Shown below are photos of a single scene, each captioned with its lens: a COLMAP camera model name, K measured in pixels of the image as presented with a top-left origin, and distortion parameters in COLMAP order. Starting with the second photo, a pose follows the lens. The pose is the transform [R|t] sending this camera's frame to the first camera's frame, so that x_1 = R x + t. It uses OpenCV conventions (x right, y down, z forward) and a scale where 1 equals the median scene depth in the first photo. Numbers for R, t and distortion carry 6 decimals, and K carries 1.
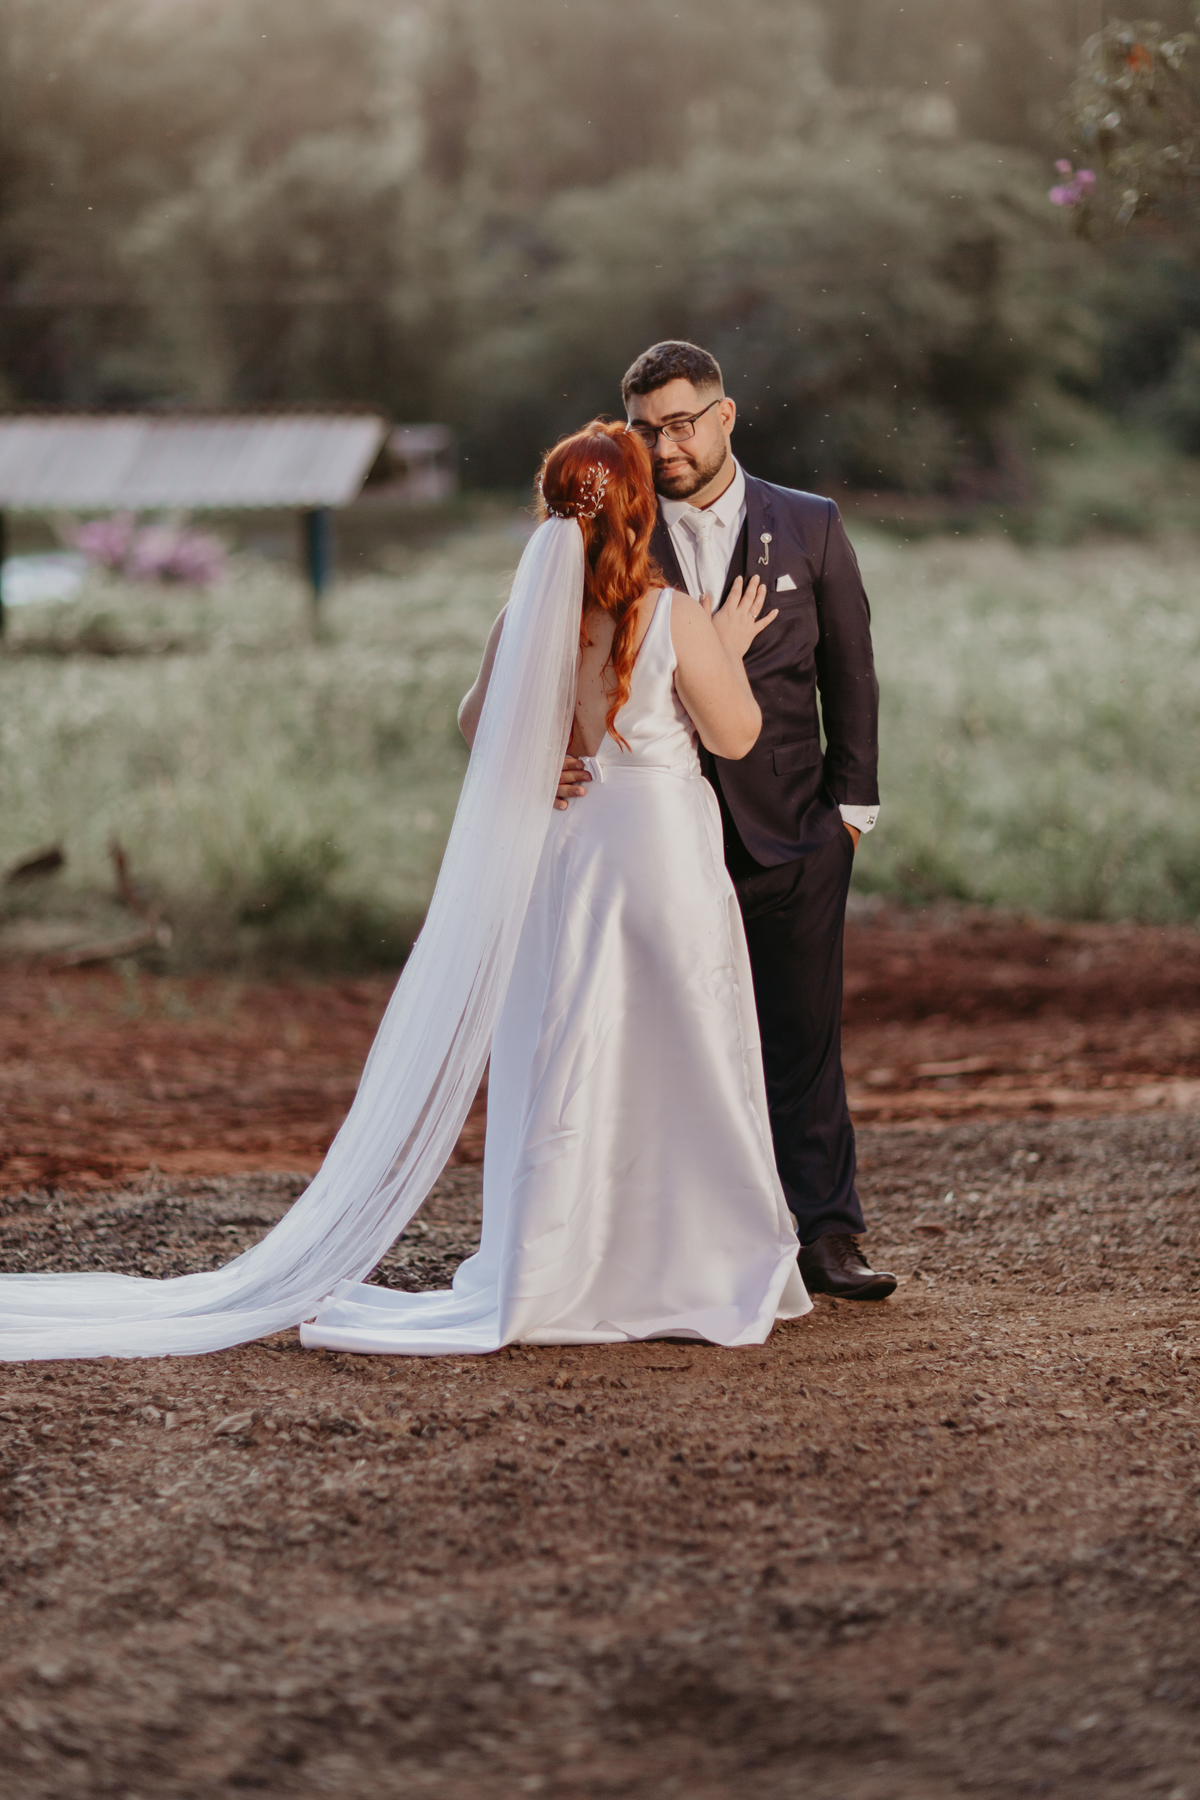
lens RADIAL K [[6842.6, 0, 598.7], [0, 6842.6, 900.7], [0, 0, 1]] dist [0.040689, 53.265354]
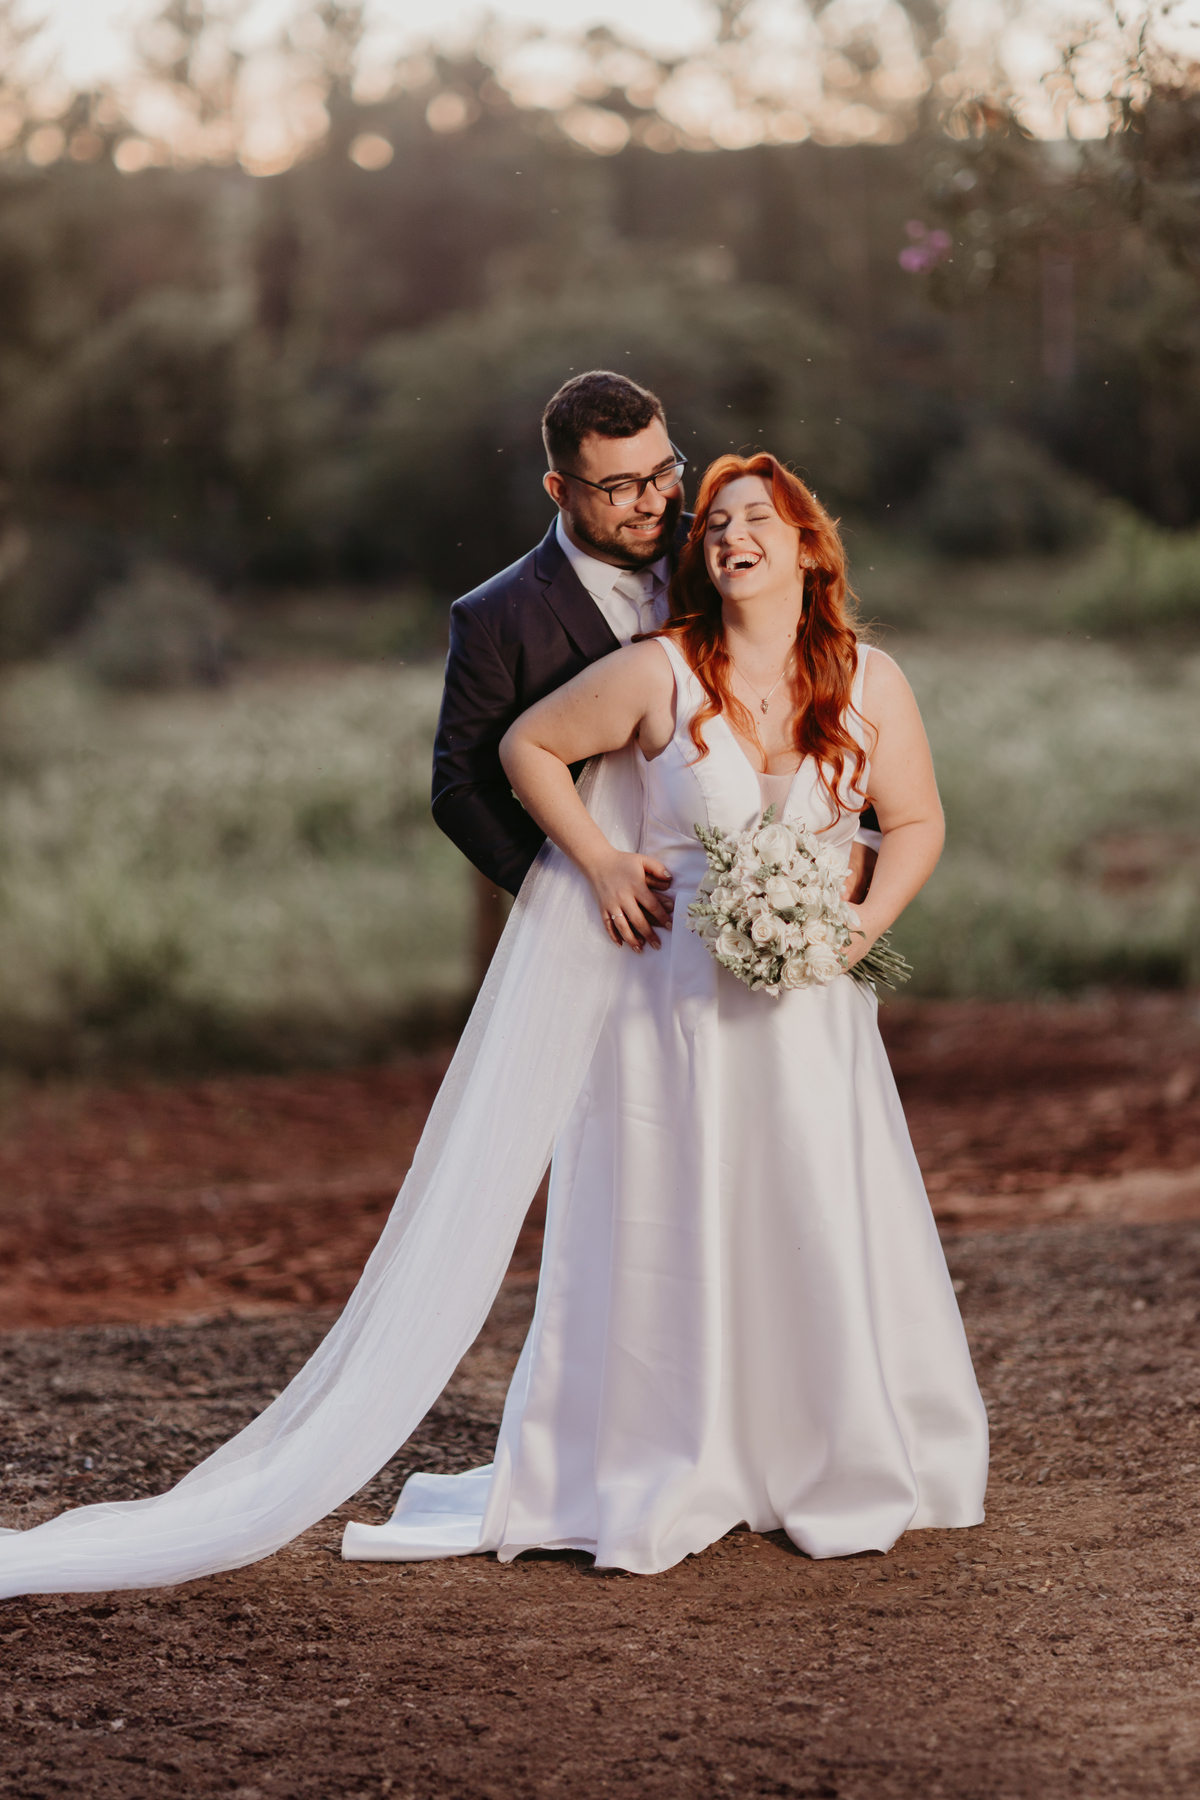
lens RADIAL K [[6842.6, 0, 598.7], [0, 6842.6, 900.7], [0, 0, 1]] dist [0.040689, 53.265354]
pose [[0.999427, -0.025170, 0.022630, -0.002720], [0.025465, 0.999593, -0.012845, -0.002808], [-0.022298, 0.013414, 0.999661, 0.109877]]
